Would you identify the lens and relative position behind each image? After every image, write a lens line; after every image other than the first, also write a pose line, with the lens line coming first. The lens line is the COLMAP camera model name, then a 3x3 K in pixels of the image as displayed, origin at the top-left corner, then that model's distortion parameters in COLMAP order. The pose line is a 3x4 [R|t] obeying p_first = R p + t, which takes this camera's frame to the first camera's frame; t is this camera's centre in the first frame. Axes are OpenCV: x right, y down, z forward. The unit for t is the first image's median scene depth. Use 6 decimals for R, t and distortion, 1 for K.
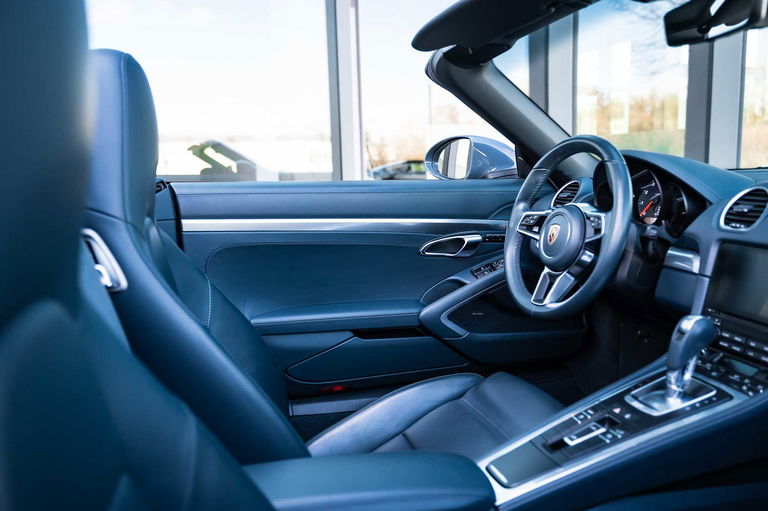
lens RADIAL K [[612.9, 0, 384.0], [0, 612.9, 255.5], [0, 0, 1]] dist [-0.000355, 0.000893]
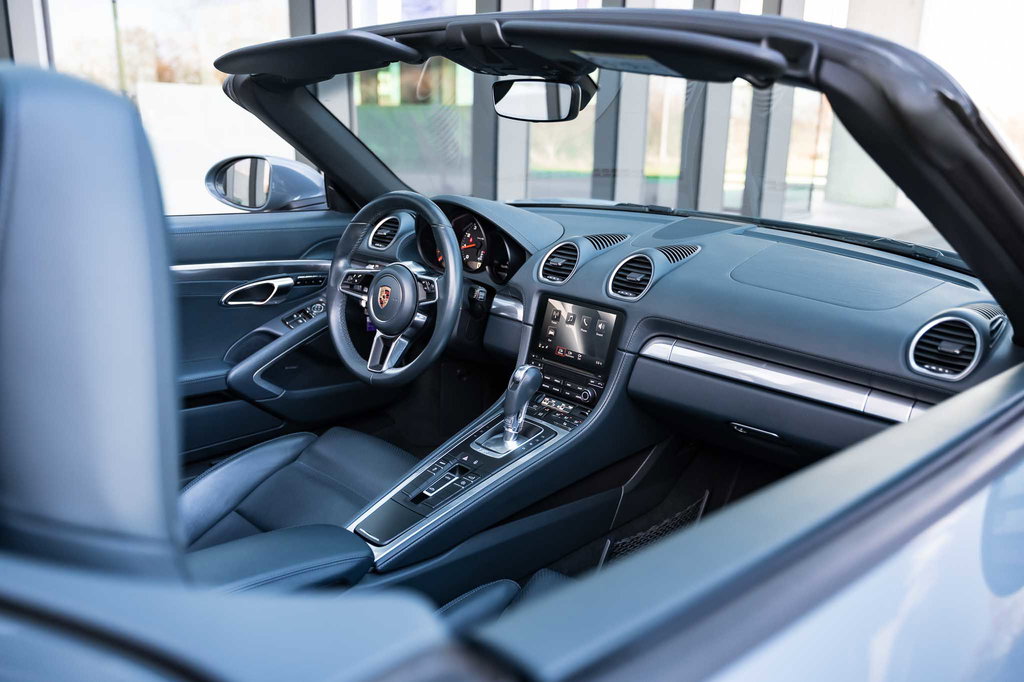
lens RADIAL K [[817.2, 0, 512.0], [0, 817.2, 341.0], [0, 0, 1]] dist [-0.000355, 0.000893]
pose [[0.873534, -0.074623, 0.481009, -0.203187], [0.024384, 0.993647, 0.109869, -0.098483], [-0.486152, -0.084246, 0.869804, -0.250676]]
